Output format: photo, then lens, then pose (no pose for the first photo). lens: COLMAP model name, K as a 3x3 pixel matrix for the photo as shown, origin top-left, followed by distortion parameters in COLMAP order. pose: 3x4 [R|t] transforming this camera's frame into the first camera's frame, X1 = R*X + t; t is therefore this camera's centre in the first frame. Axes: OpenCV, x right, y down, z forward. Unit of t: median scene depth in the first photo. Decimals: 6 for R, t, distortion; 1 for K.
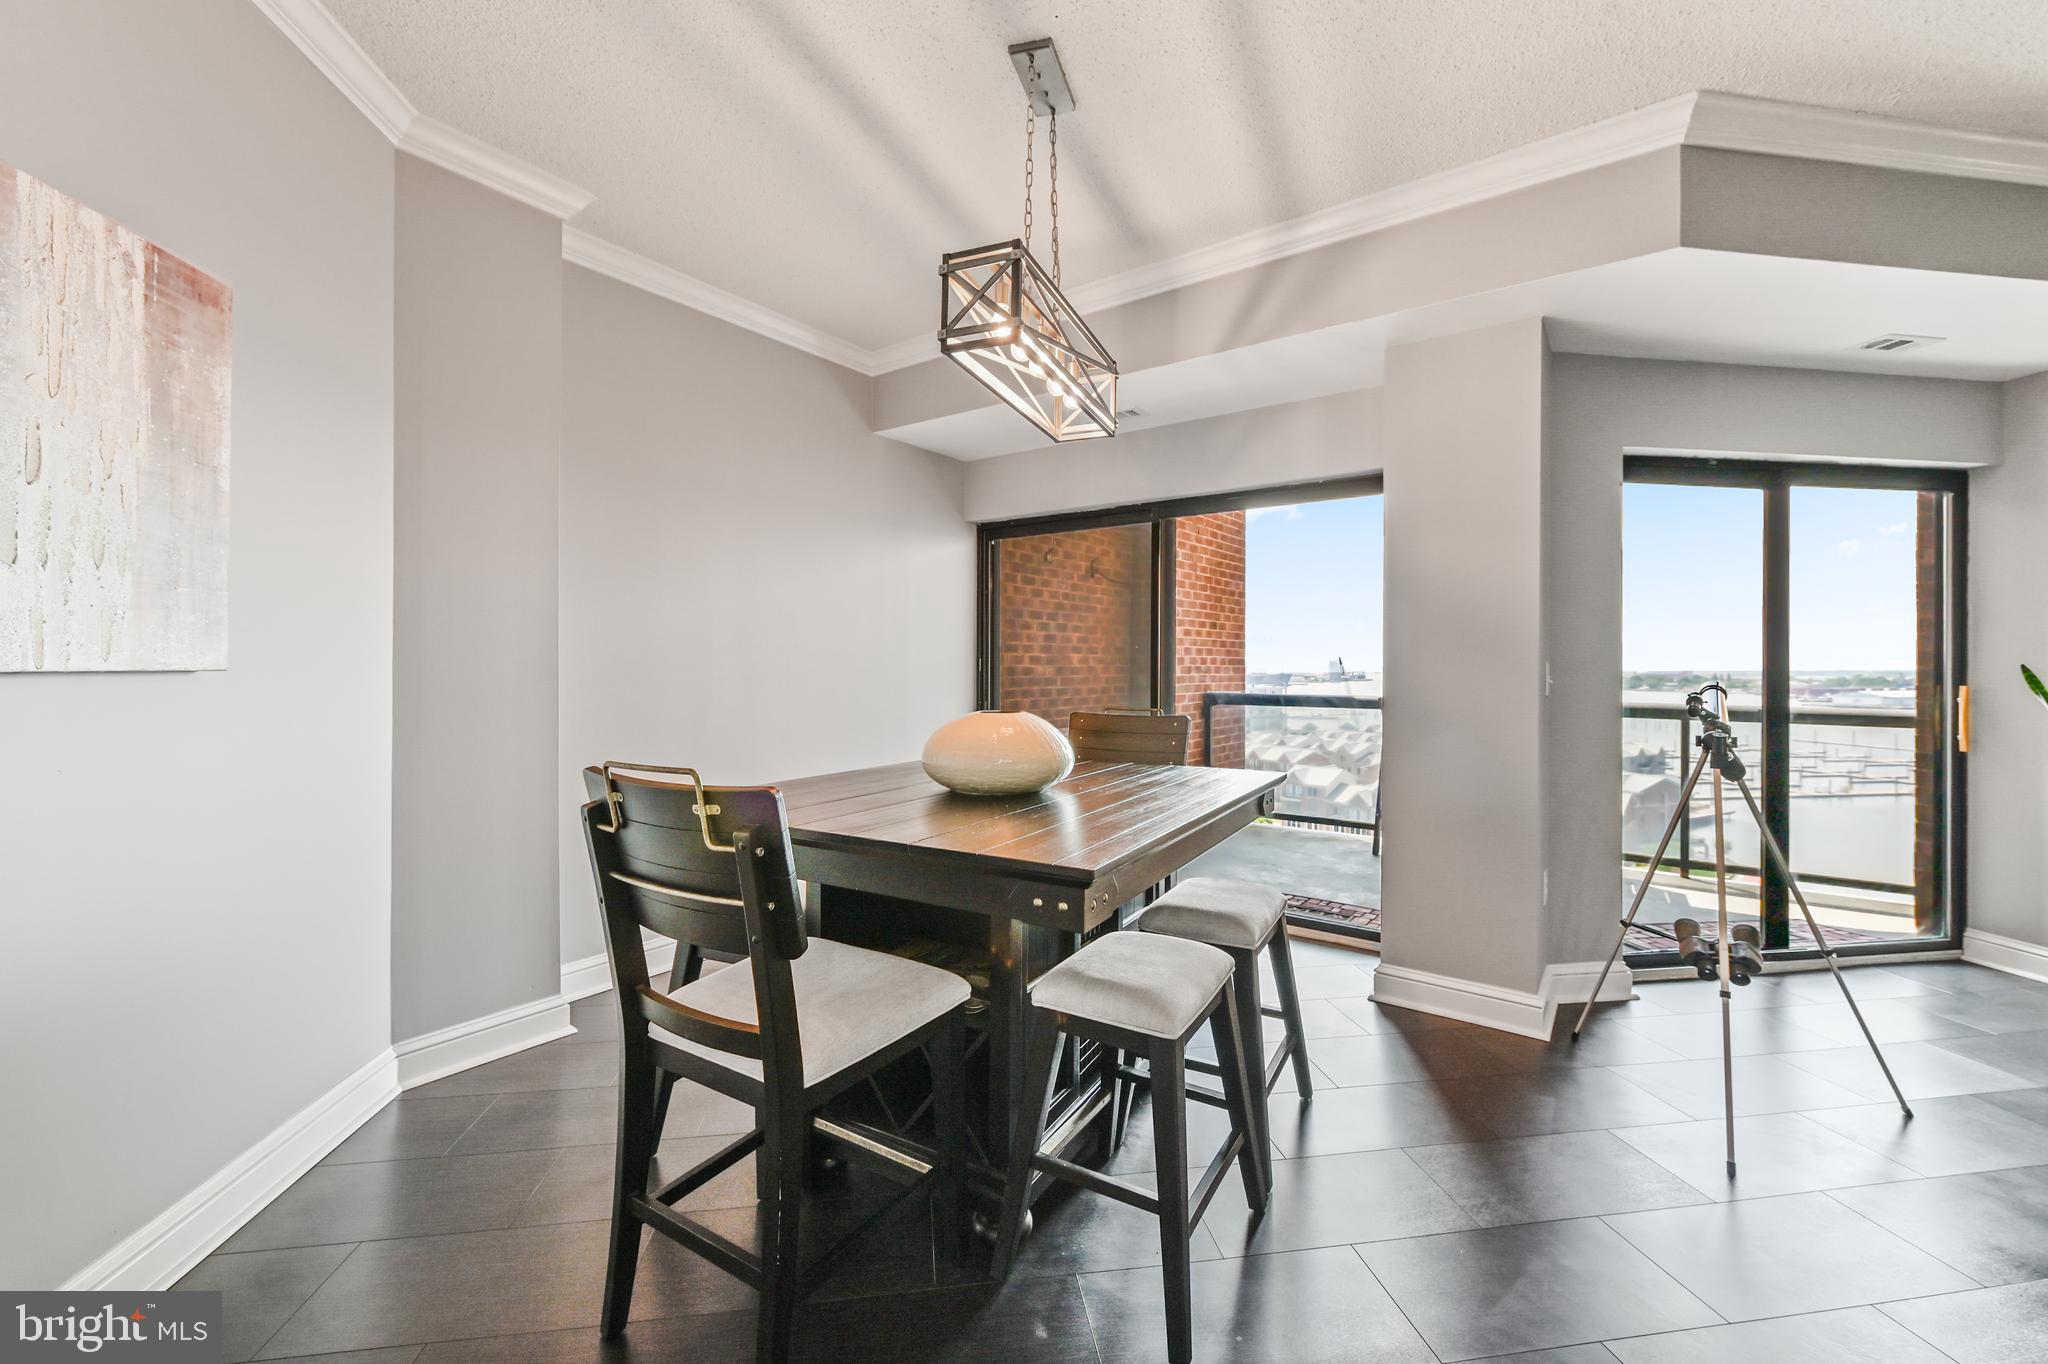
lens RADIAL K [[819.5, 0, 1029.3], [0, 819.5, 670.1], [0, 0, 1]] dist [0.000652, 0.000101]
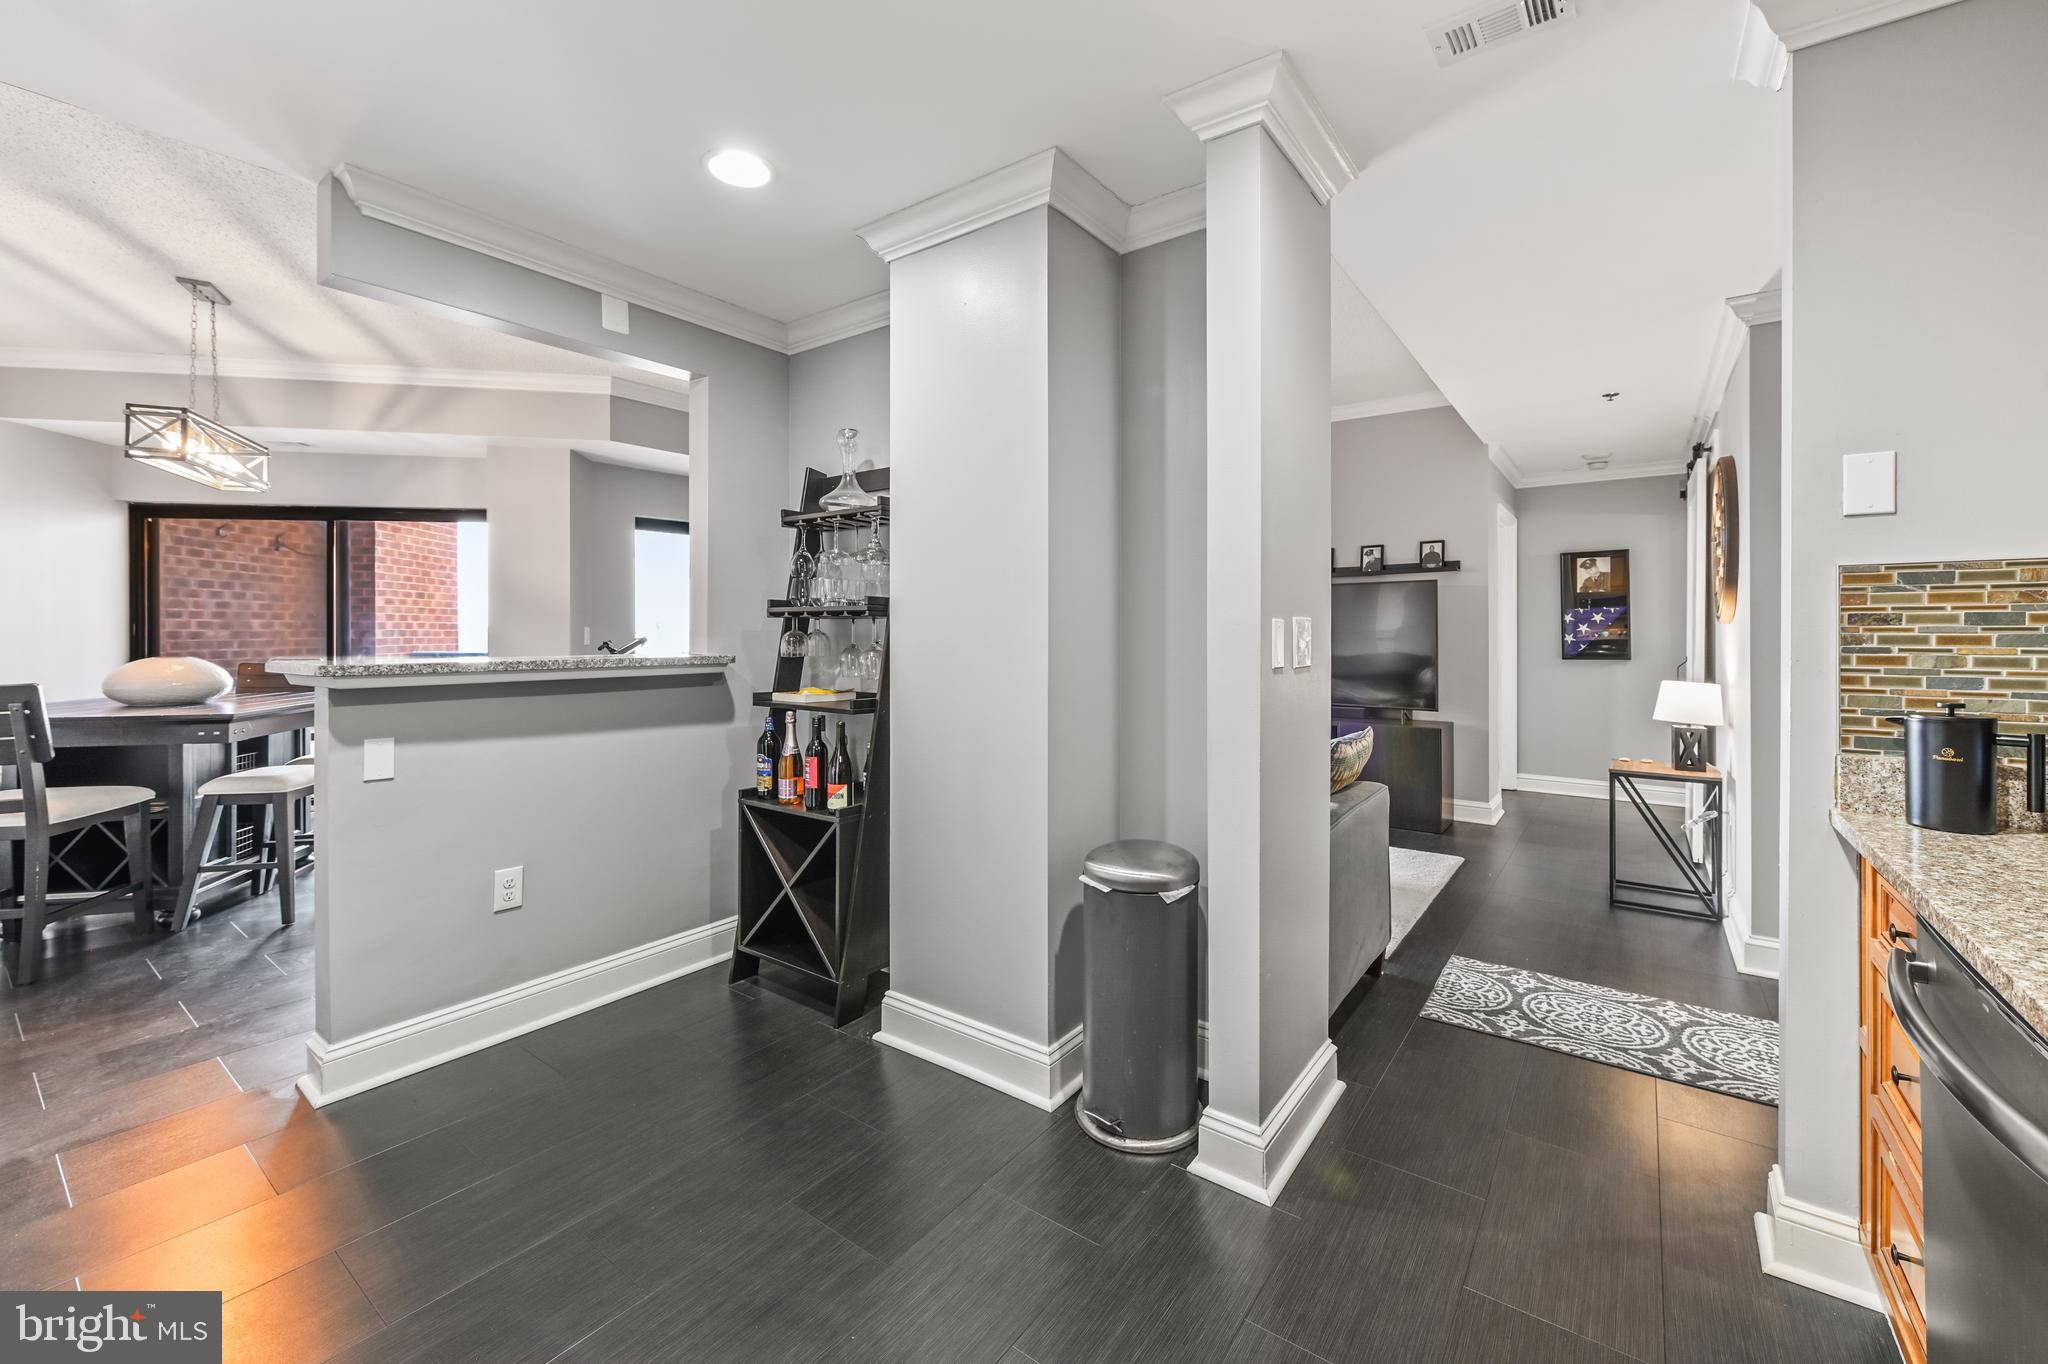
lens RADIAL K [[819.5, 0, 1021.2], [0, 819.5, 631.1], [0, 0, 1]] dist [0.000652, 0.000101]
pose [[0.706248, -0.004987, 0.707947, 0.001850], [0.007024, 0.999975, 0.000037, 0.003450], [-0.707930, 0.004947, 0.706266, -0.559169]]
